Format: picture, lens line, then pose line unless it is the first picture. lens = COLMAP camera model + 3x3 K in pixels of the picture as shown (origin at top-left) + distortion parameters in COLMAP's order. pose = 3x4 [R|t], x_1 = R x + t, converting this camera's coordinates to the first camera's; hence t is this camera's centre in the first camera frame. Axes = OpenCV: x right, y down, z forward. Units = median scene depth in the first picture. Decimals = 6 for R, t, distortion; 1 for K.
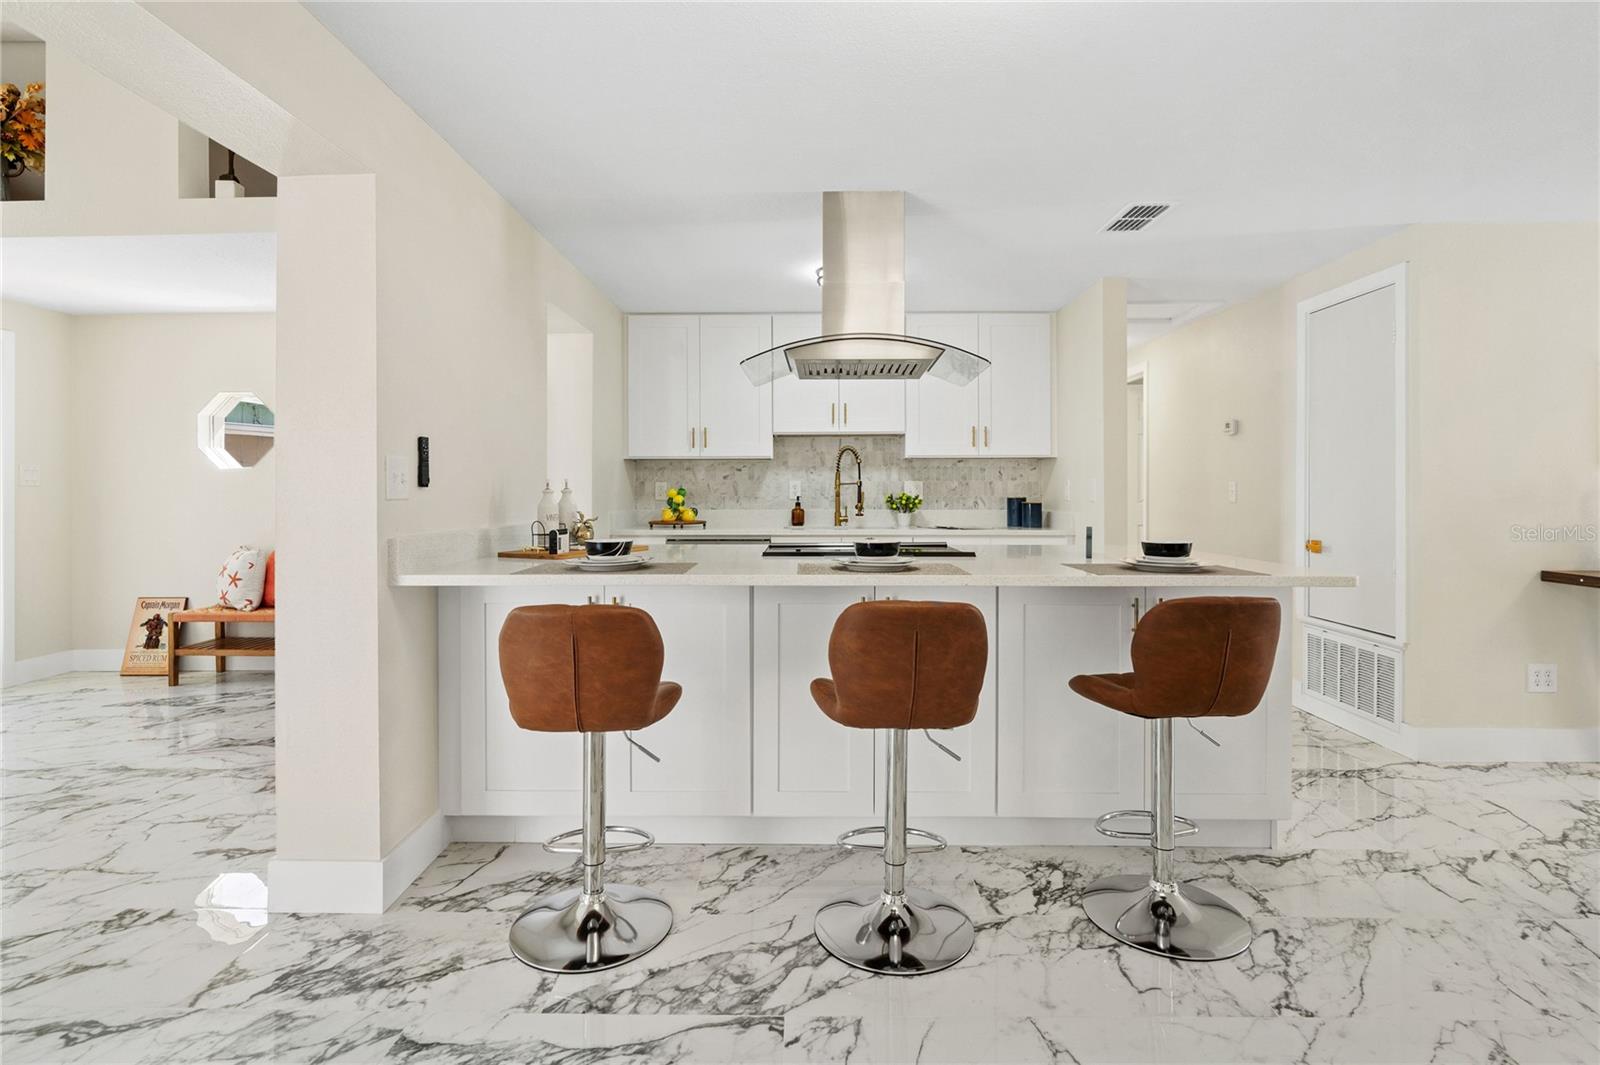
lens RADIAL K [[773.8, 0, 805.8], [0, 773.8, 501.6], [0, 0, 1]] dist [-0.010393, 0.002414]
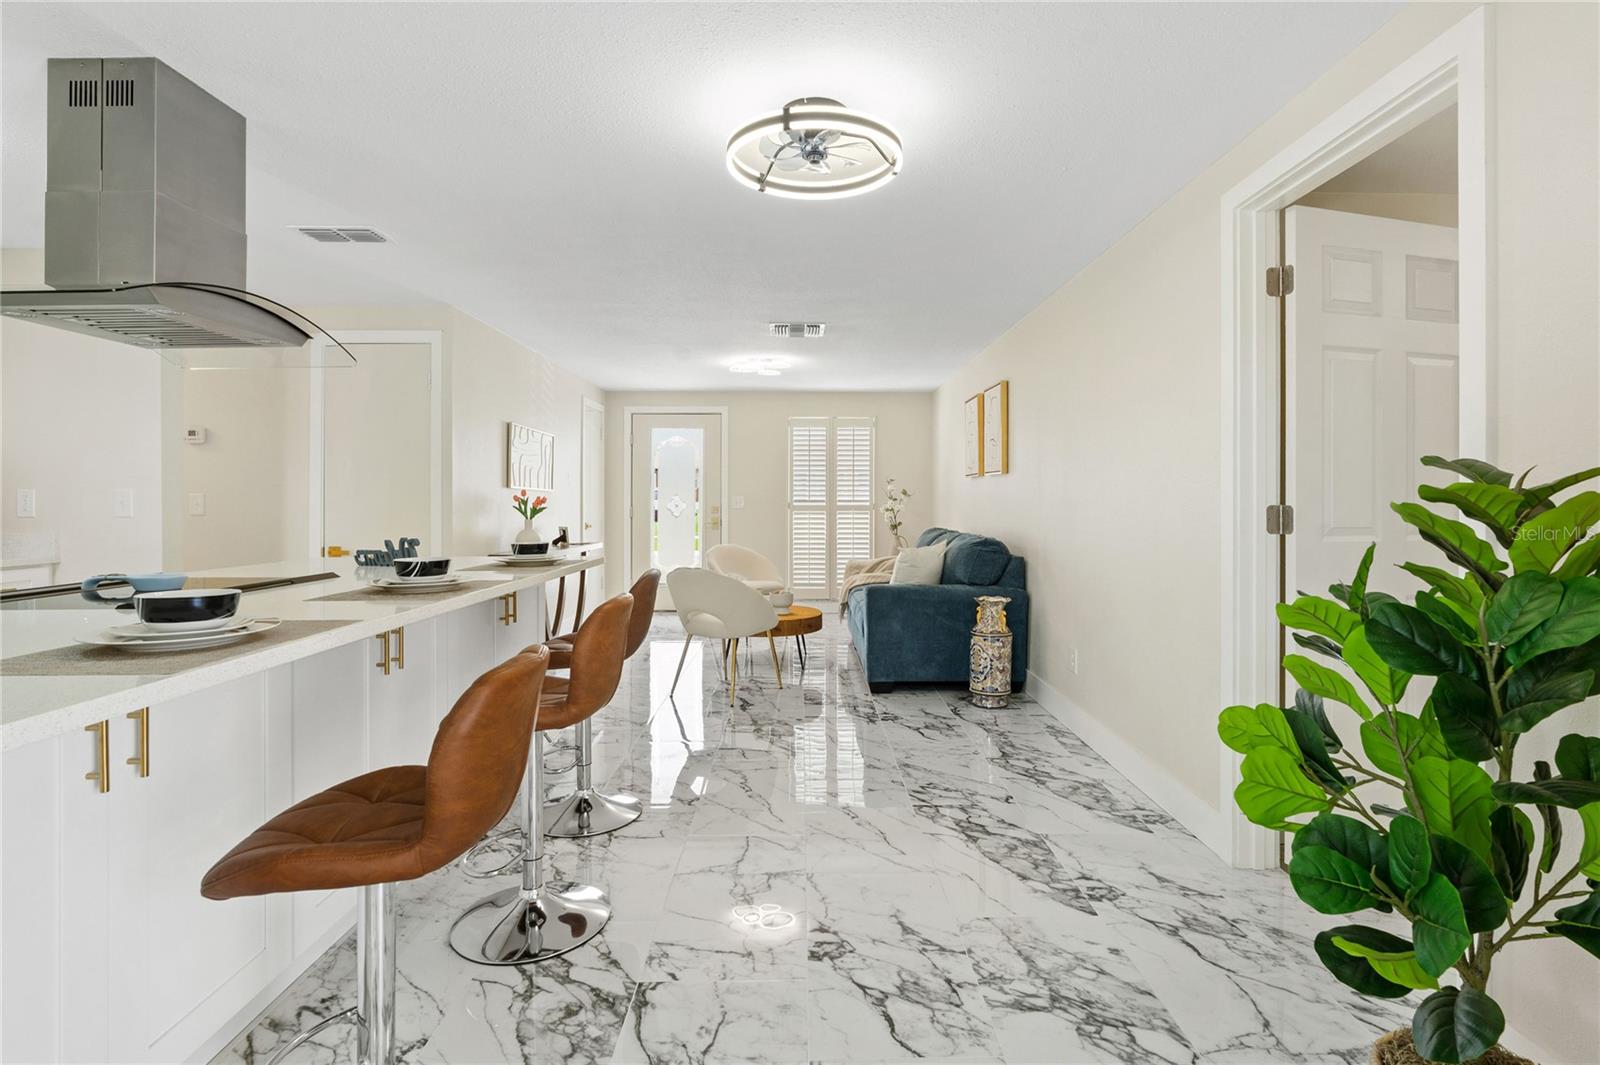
lens RADIAL K [[773.8, 0, 805.8], [0, 773.8, 501.6], [0, 0, 1]] dist [-0.010393, 0.002414]
pose [[-0.017004, -0.000722, 0.999855, -1.037033], [0.014039, 0.999901, 0.000961, -0.014177], [-0.999757, 0.014053, -0.016992, 0.706385]]
